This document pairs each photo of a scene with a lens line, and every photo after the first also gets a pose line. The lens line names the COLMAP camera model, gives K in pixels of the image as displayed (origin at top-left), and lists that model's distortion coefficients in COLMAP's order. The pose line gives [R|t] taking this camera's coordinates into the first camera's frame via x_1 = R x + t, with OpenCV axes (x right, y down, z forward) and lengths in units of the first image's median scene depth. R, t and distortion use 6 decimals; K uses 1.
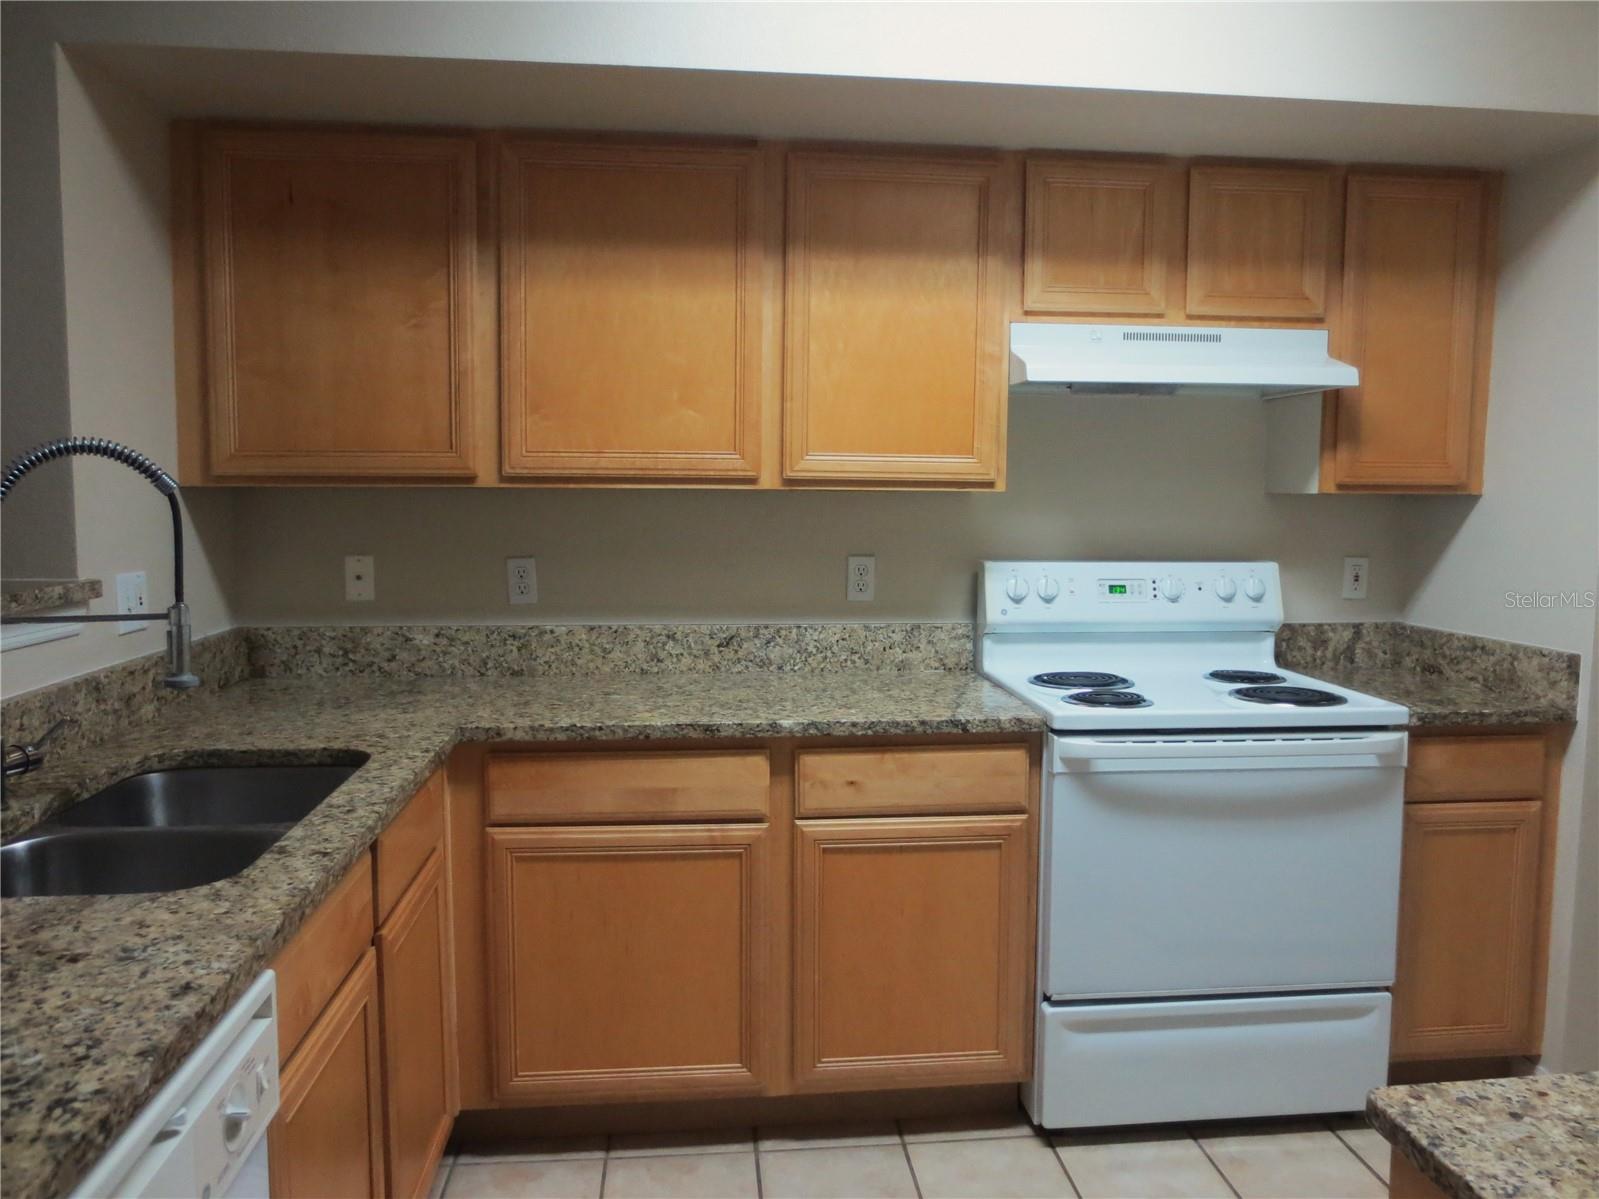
lens RADIAL K [[1176.4, 0, 799.5], [0, 1176.4, 599.5], [0, 0, 1]] dist [-0.035720, 0.010557]
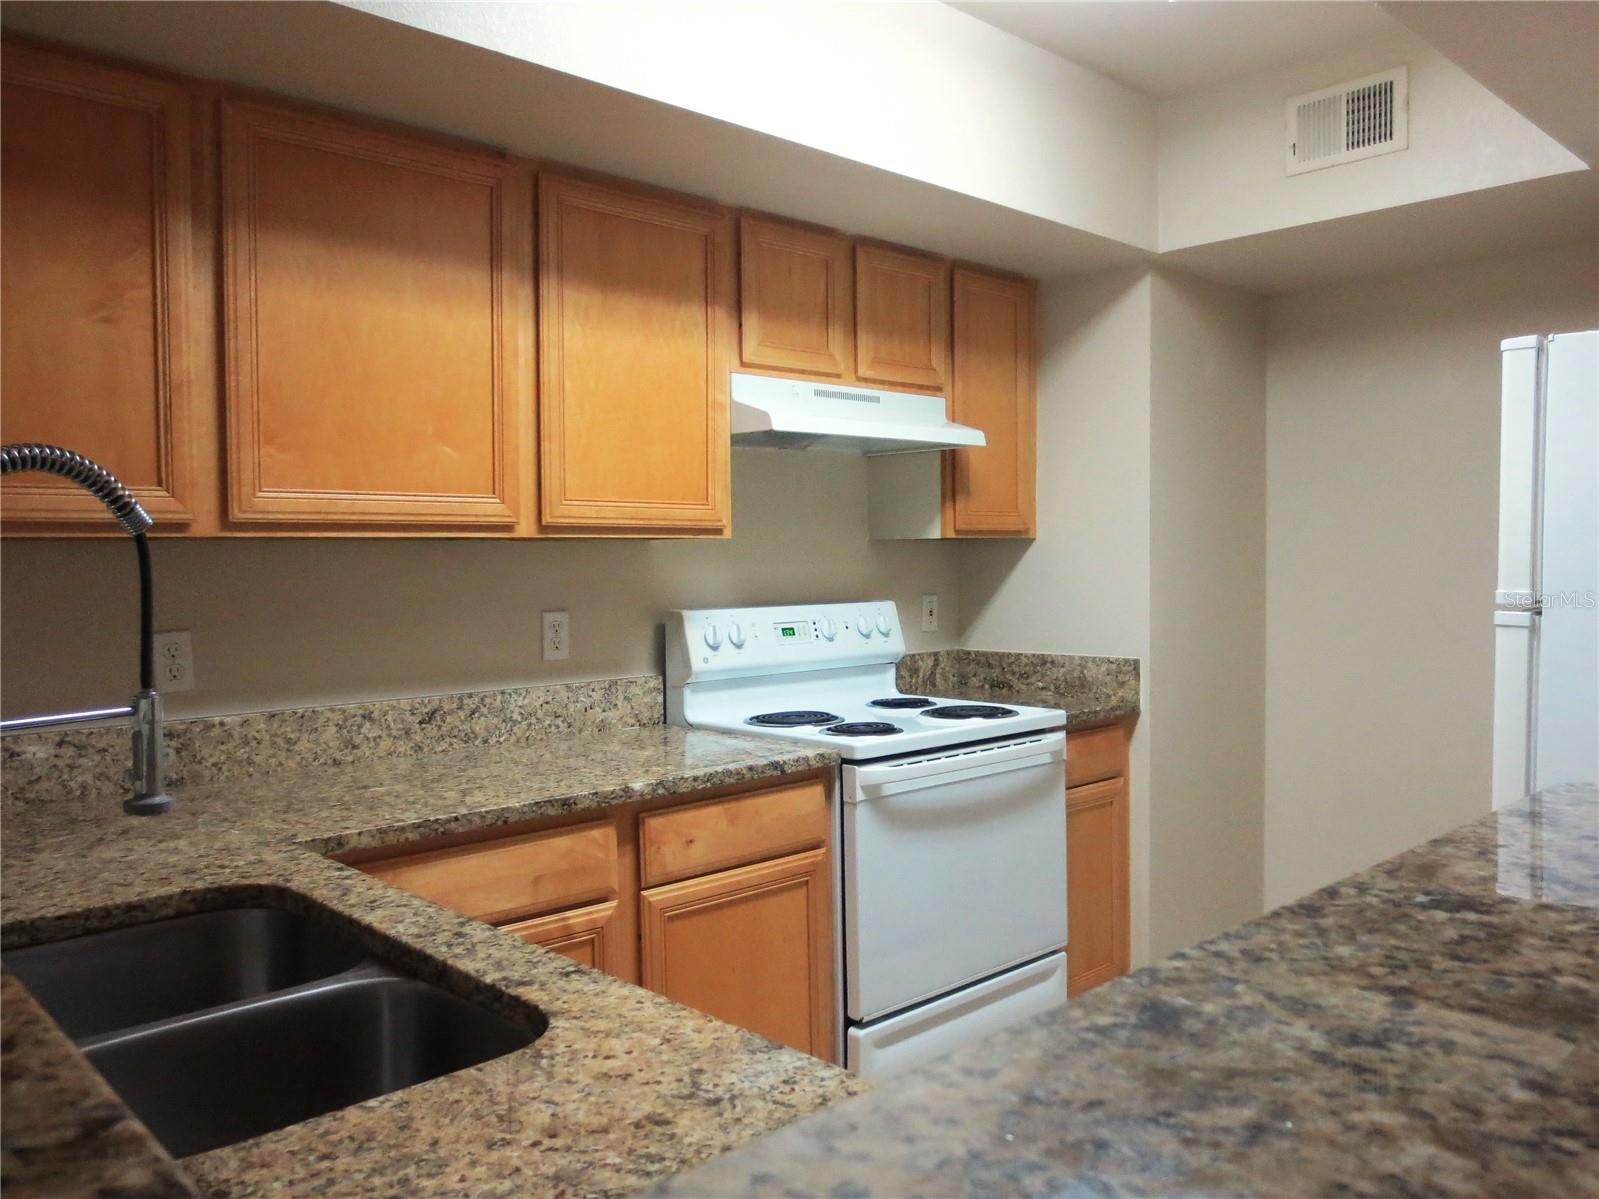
lens RADIAL K [[1249.0, 0, 799.5], [0, 1249.0, 599.5], [0, 0, 1]] dist [-0.004459, -0.002679]
pose [[0.795508, -0.037628, 0.604773, -0.435363], [0.073550, 0.996686, -0.034734, 0.002169], [-0.601462, 0.072112, 0.795640, 0.114422]]
